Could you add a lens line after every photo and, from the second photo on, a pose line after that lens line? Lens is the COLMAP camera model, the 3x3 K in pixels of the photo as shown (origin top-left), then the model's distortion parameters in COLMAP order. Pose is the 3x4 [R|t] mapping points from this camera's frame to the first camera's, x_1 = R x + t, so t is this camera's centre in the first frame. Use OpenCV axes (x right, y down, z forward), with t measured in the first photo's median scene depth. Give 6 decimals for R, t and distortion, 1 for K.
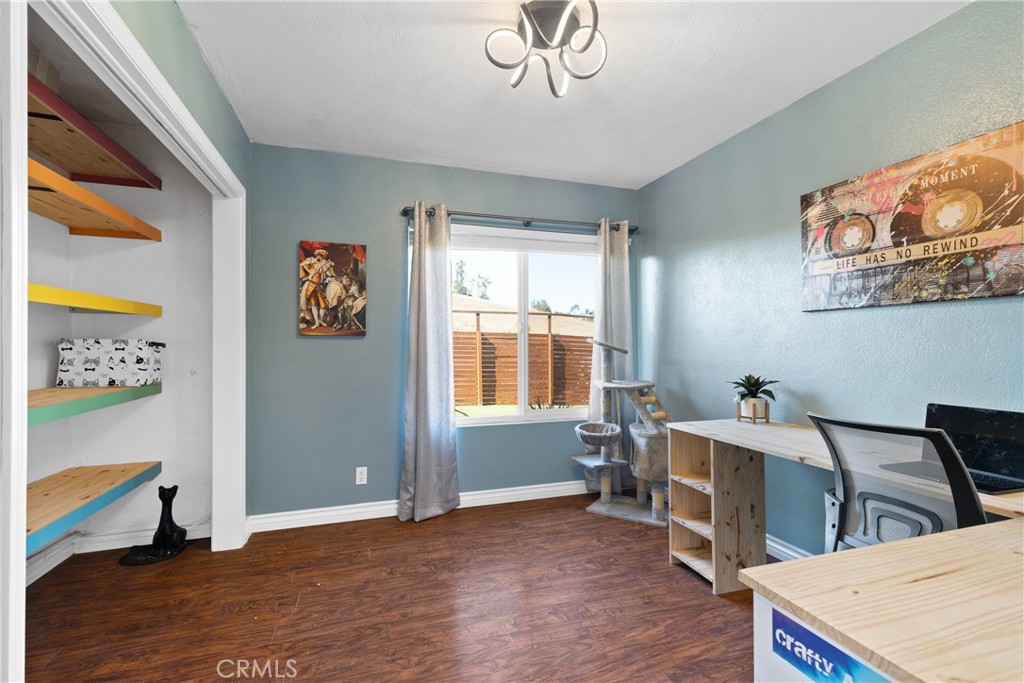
lens RADIAL K [[457.8, 0, 513.6], [0, 457.8, 342.1], [0, 0, 1]] dist [0.003419, 0.000003]
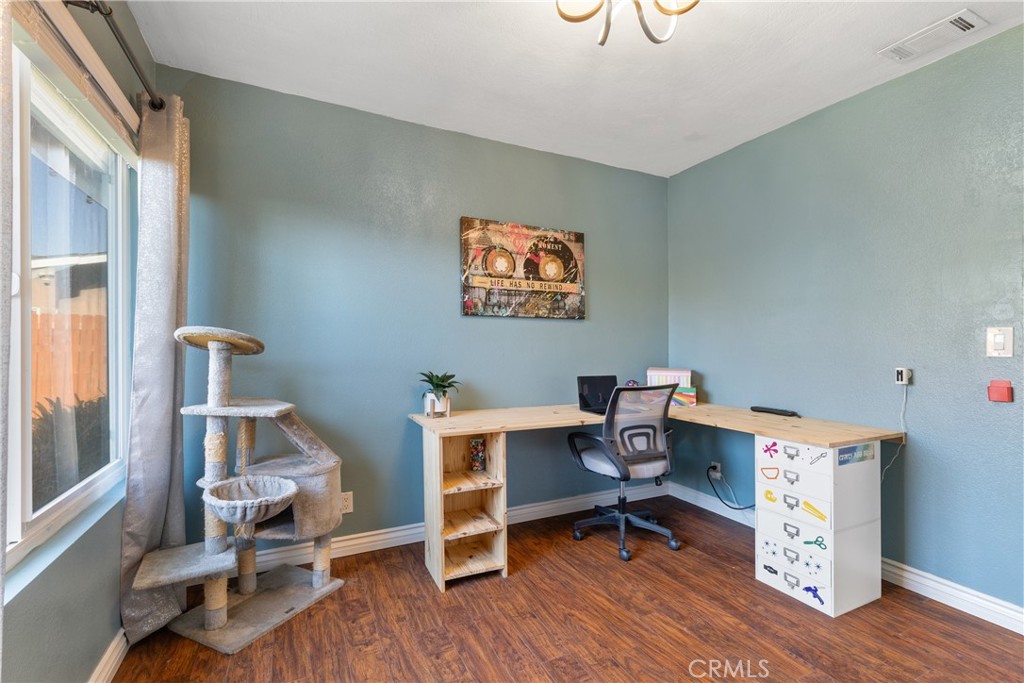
lens RADIAL K [[457.8, 0, 510.7], [0, 457.8, 344.8], [0, 0, 1]] dist [0.003419, 0.000003]
pose [[-0.132792, 0.000178, 0.991144, -0.668242], [-0.012533, 0.999920, -0.001858, 0.014231], [-0.991065, -0.012669, -0.132779, 1.233542]]
